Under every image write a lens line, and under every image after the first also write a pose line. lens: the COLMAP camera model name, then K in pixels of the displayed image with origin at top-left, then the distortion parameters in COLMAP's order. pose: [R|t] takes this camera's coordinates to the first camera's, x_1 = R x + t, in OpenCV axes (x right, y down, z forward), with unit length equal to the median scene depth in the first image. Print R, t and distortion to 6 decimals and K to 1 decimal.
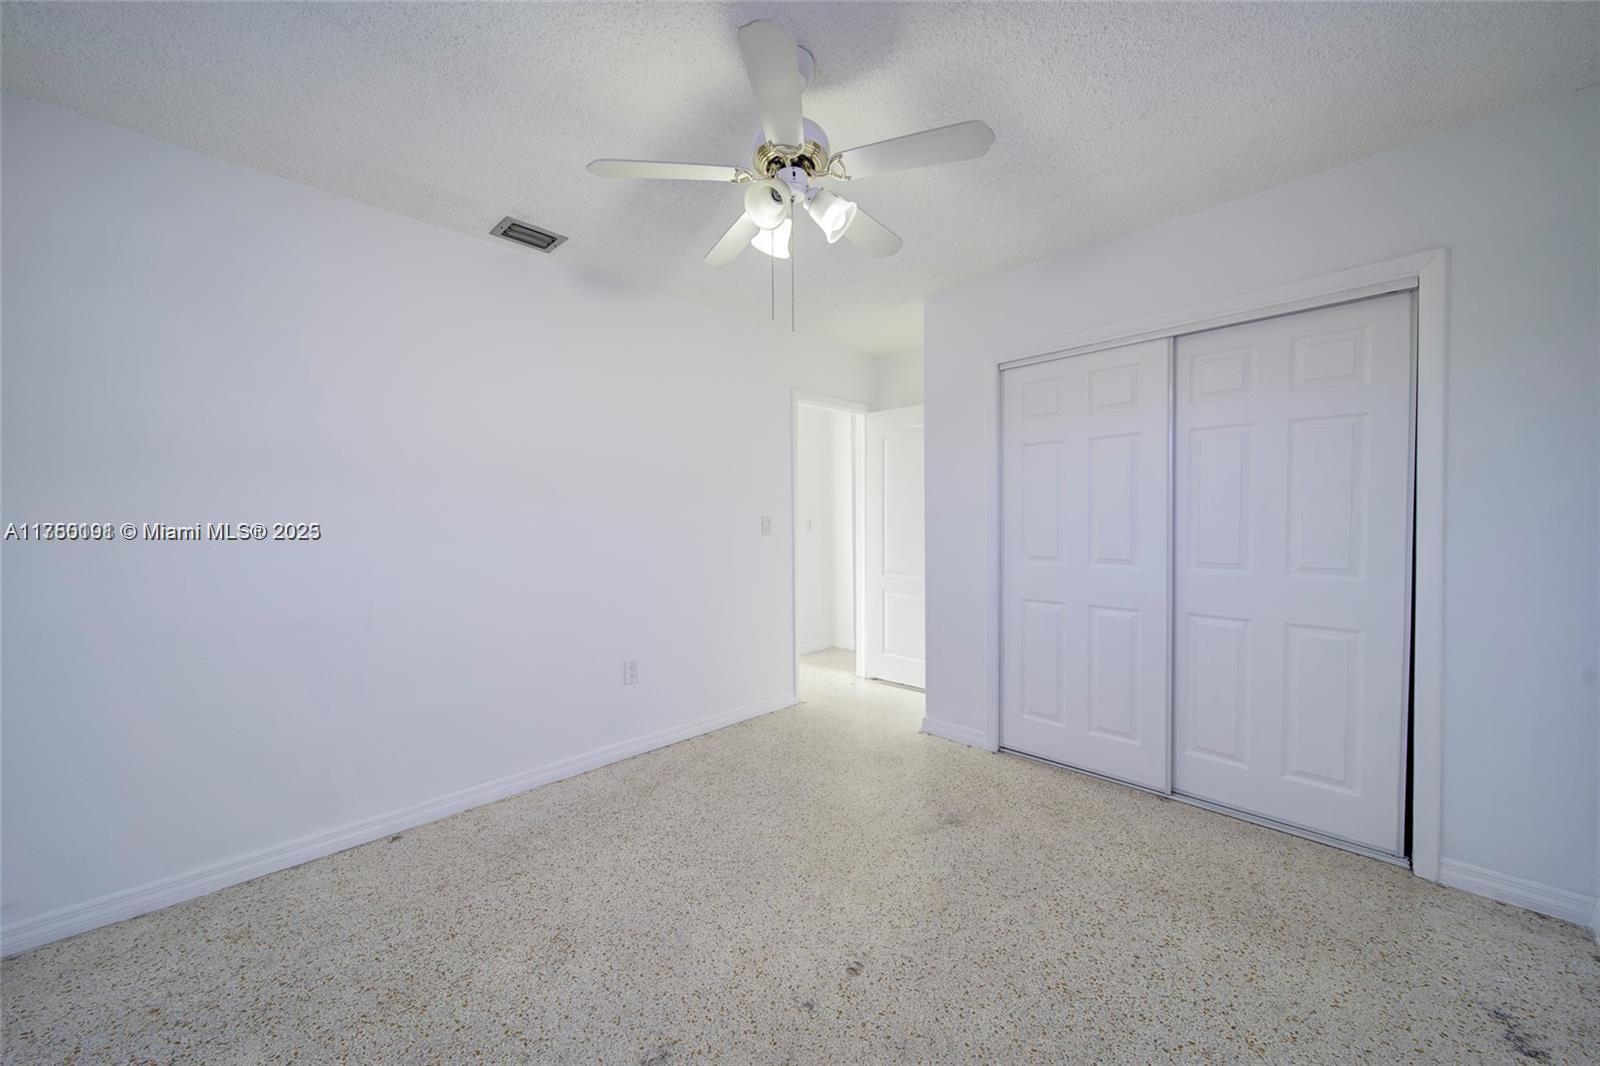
lens RADIAL K [[570.0, 0, 800.7], [0, 570.0, 530.1], [0, 0, 1]] dist [-0.000469, -0.000455]
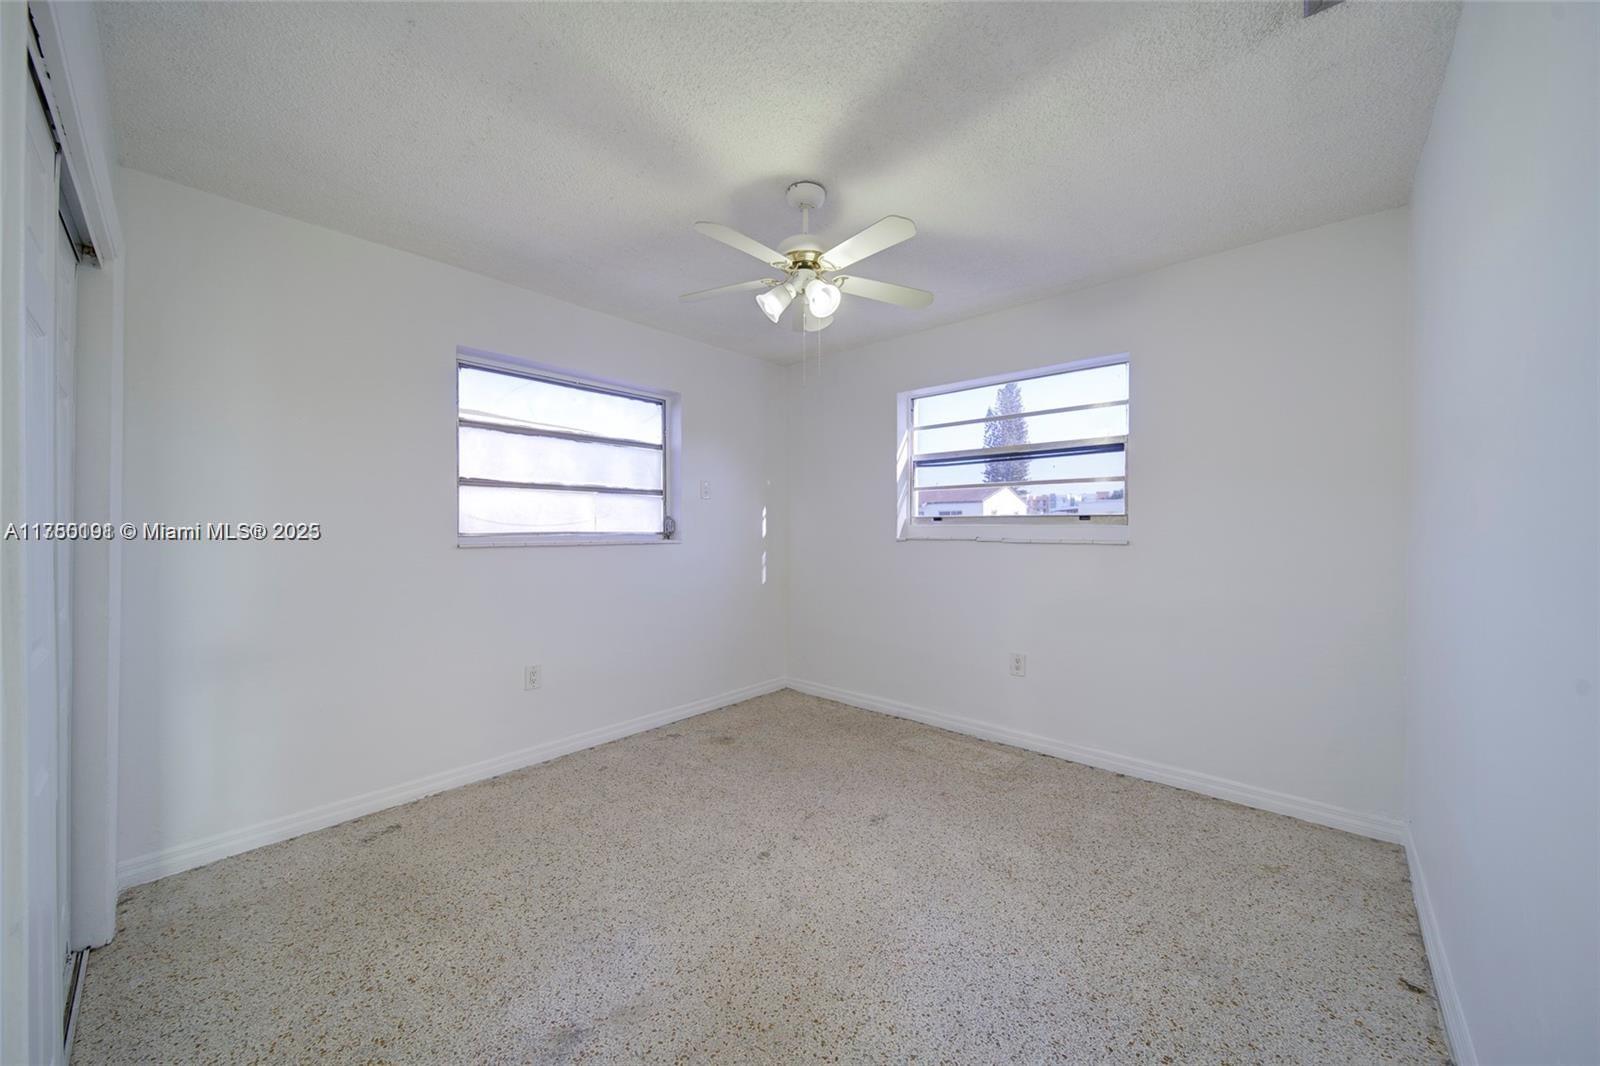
lens RADIAL K [[570.0, 0, 799.2], [0, 570.0, 528.8], [0, 0, 1]] dist [-0.000469, -0.000455]
pose [[-0.997721, 0.011611, -0.066464, 0.079728], [0.010309, 0.999749, 0.019908, -0.037952], [0.066678, 0.019178, -0.997590, 2.045486]]
